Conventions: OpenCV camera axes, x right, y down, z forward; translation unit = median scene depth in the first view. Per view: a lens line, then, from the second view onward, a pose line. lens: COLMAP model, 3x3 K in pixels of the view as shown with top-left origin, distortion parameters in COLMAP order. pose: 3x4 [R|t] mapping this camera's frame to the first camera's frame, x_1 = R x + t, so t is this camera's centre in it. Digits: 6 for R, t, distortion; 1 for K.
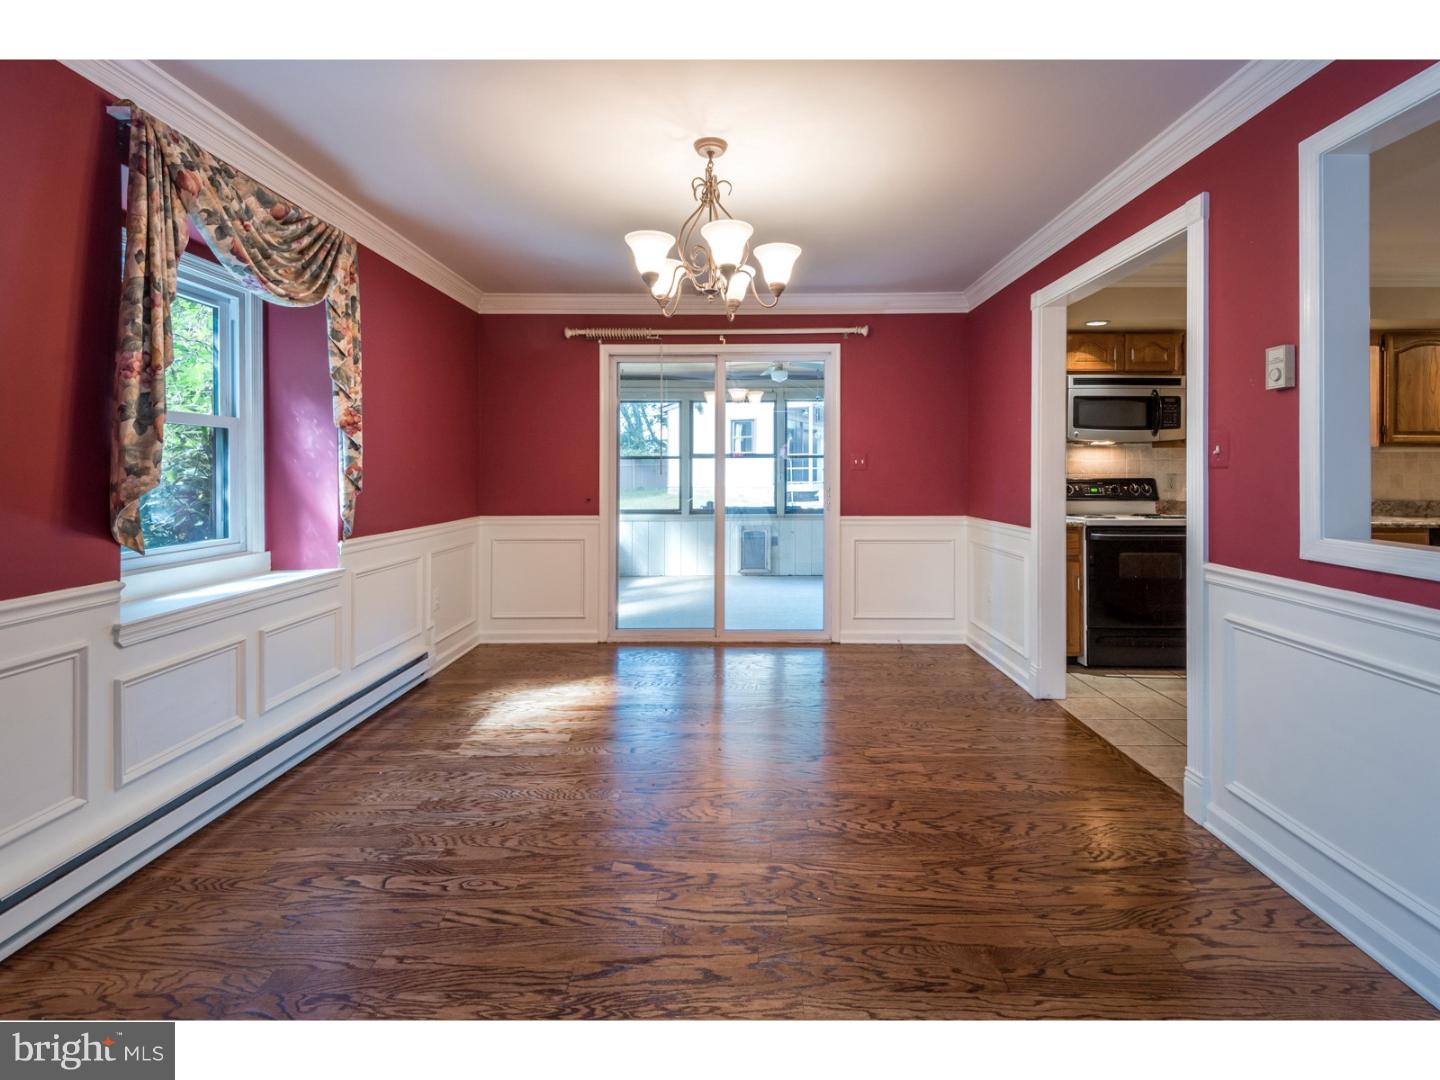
lens RADIAL K [[668.9, 0, 720.0], [0, 668.9, 540.0], [0, 0, 1]] dist [-0.000005, -0.000013]
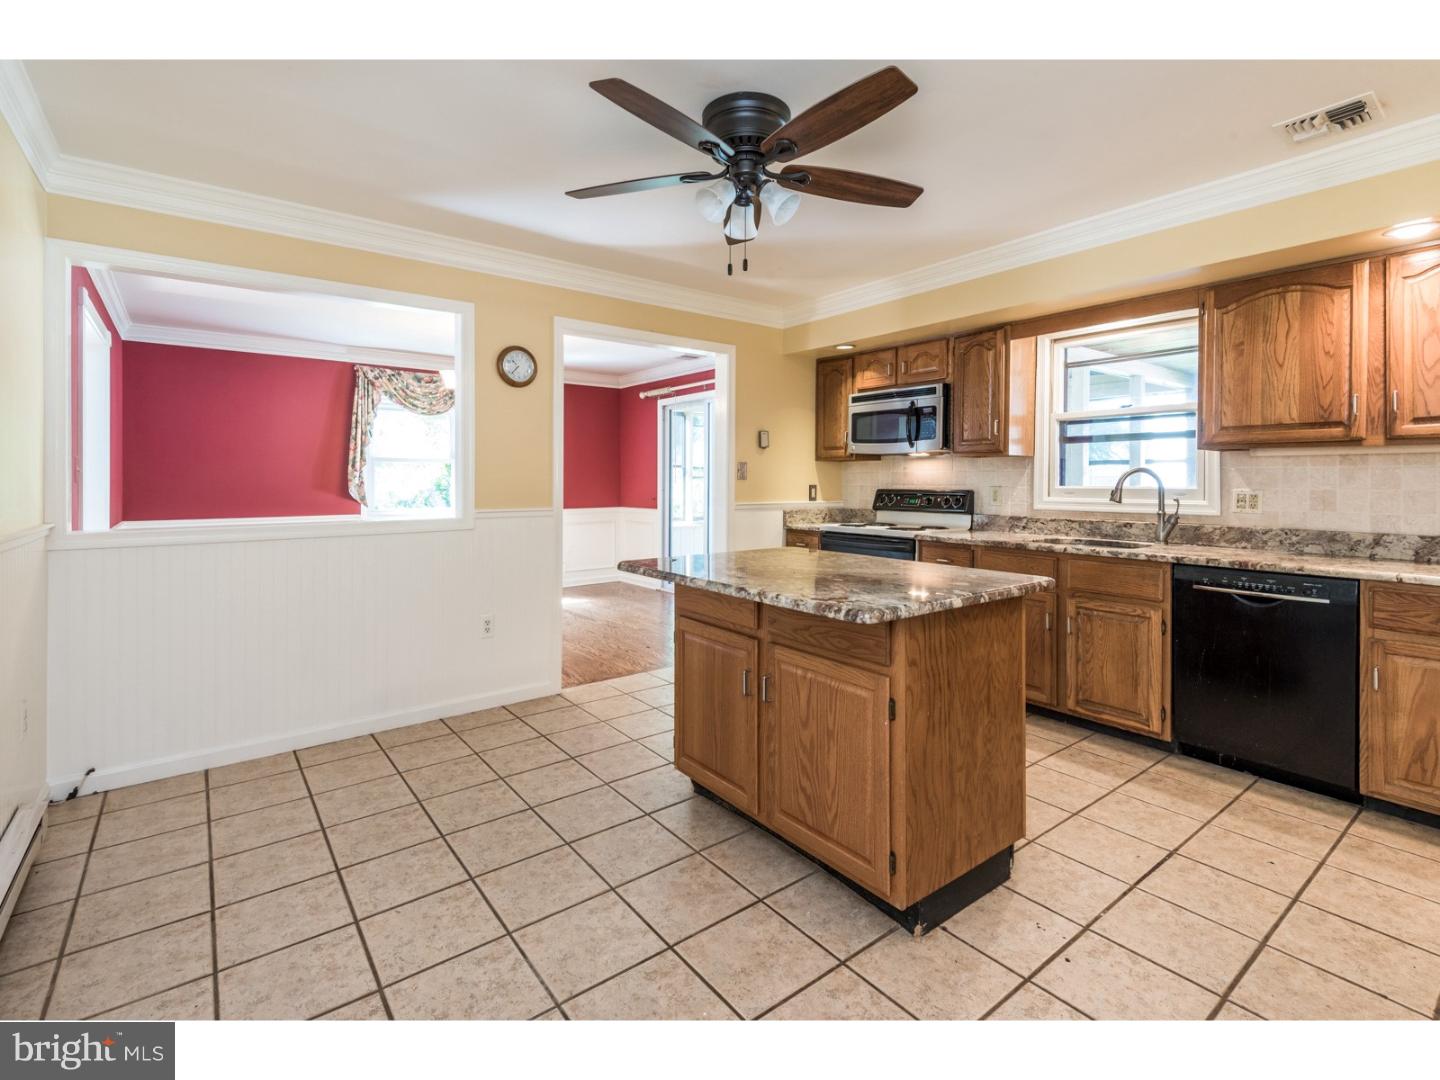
lens RADIAL K [[668.9, 0, 720.0], [0, 668.9, 540.0], [0, 0, 1]] dist [-0.000005, -0.000013]
pose [[0.616345, 0.073086, -0.784077, 1.174771], [-0.080418, 0.996320, 0.029654, -0.022753], [0.783359, 0.044777, 0.619955, 0.152362]]
